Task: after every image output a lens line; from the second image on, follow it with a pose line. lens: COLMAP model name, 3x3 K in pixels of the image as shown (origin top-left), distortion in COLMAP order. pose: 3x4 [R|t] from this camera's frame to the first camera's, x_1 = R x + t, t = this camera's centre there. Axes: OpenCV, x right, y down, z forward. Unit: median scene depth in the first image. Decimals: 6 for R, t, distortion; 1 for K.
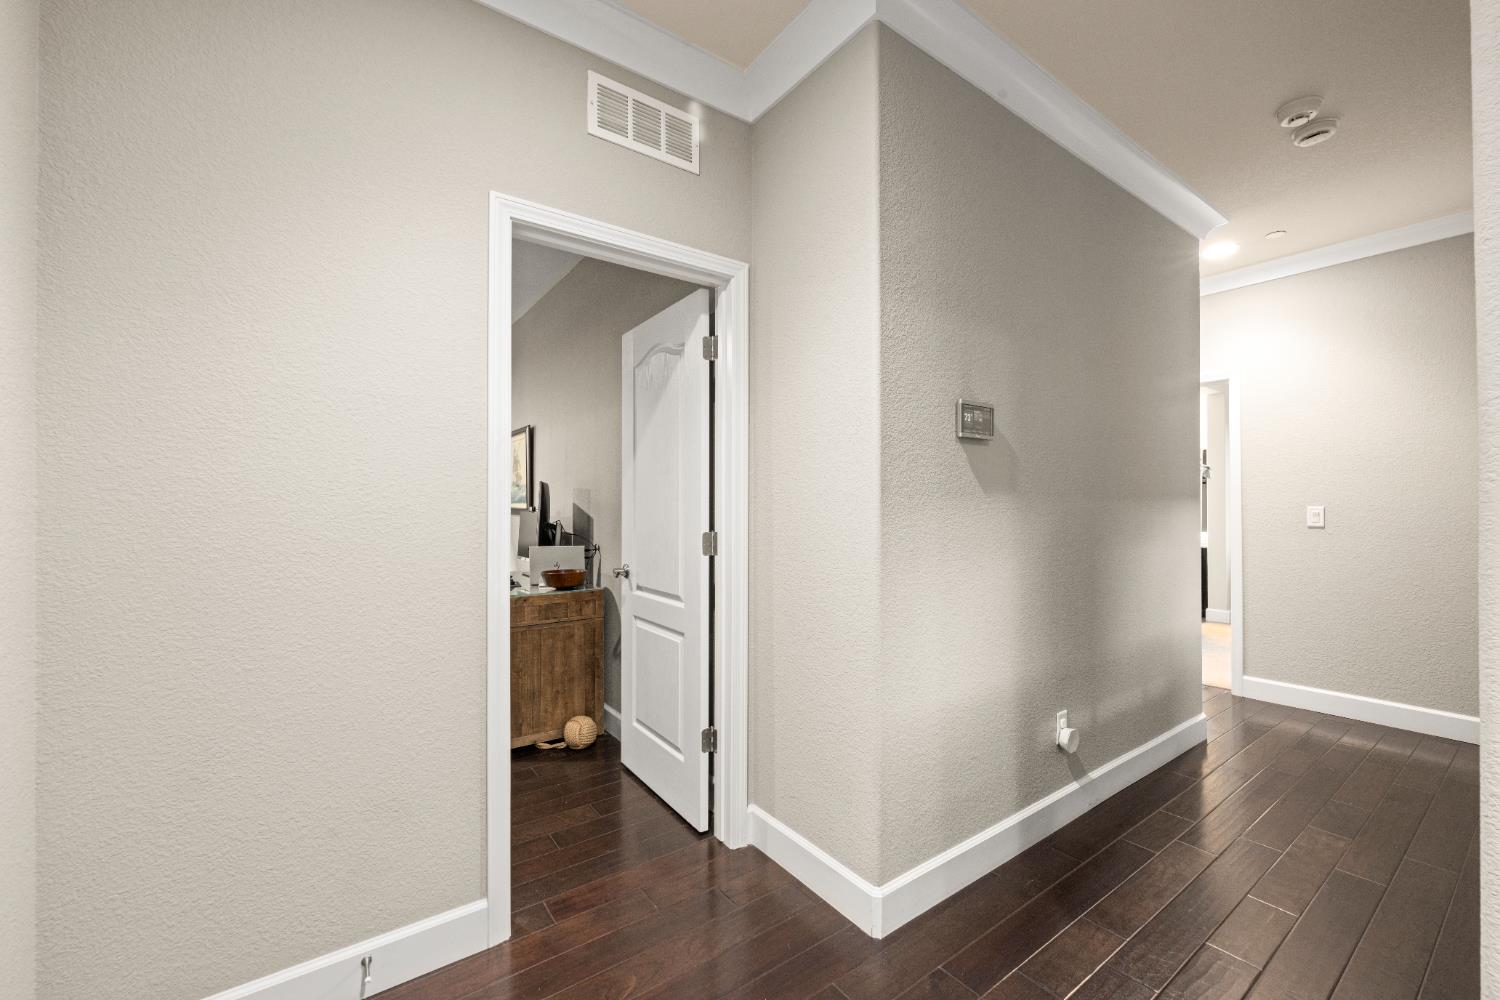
lens RADIAL K [[606.7, 0, 750.0], [0, 606.7, 500.0], [0, 0, 1]] dist [0.001696, 0.000072]
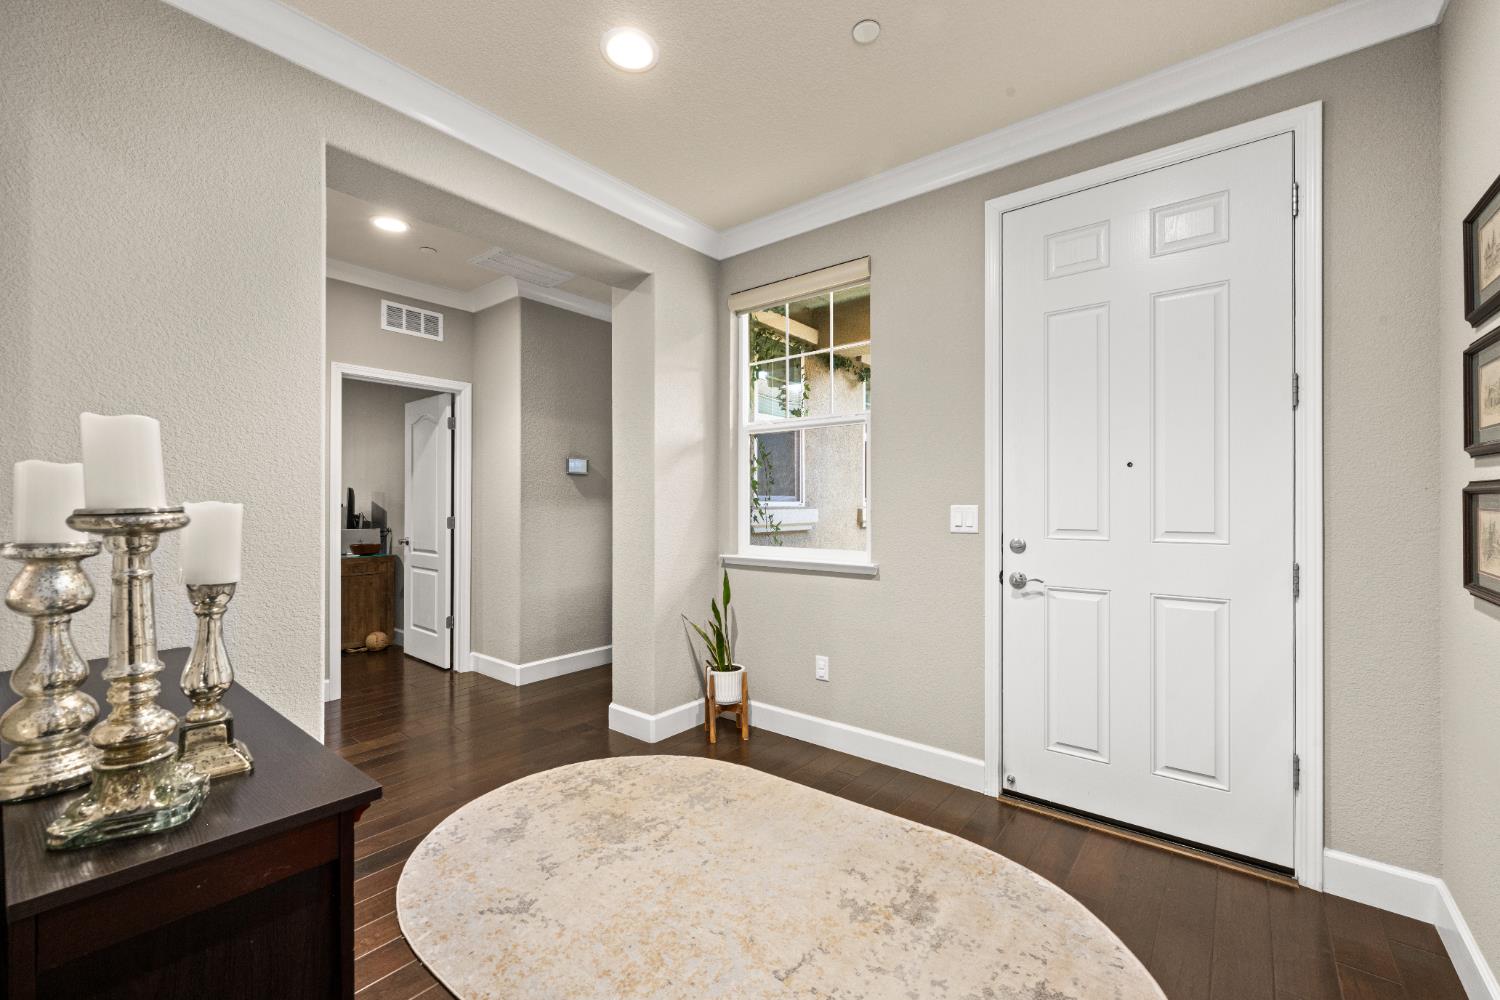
lens RADIAL K [[606.7, 0, 750.0], [0, 606.7, 500.0], [0, 0, 1]] dist [0.001696, 0.000072]
pose [[0.961828, 0.002725, 0.273641, 0.322257], [-0.004256, 0.999978, 0.005001, -0.015753], [-0.273621, -0.005975, 0.961819, -1.144057]]
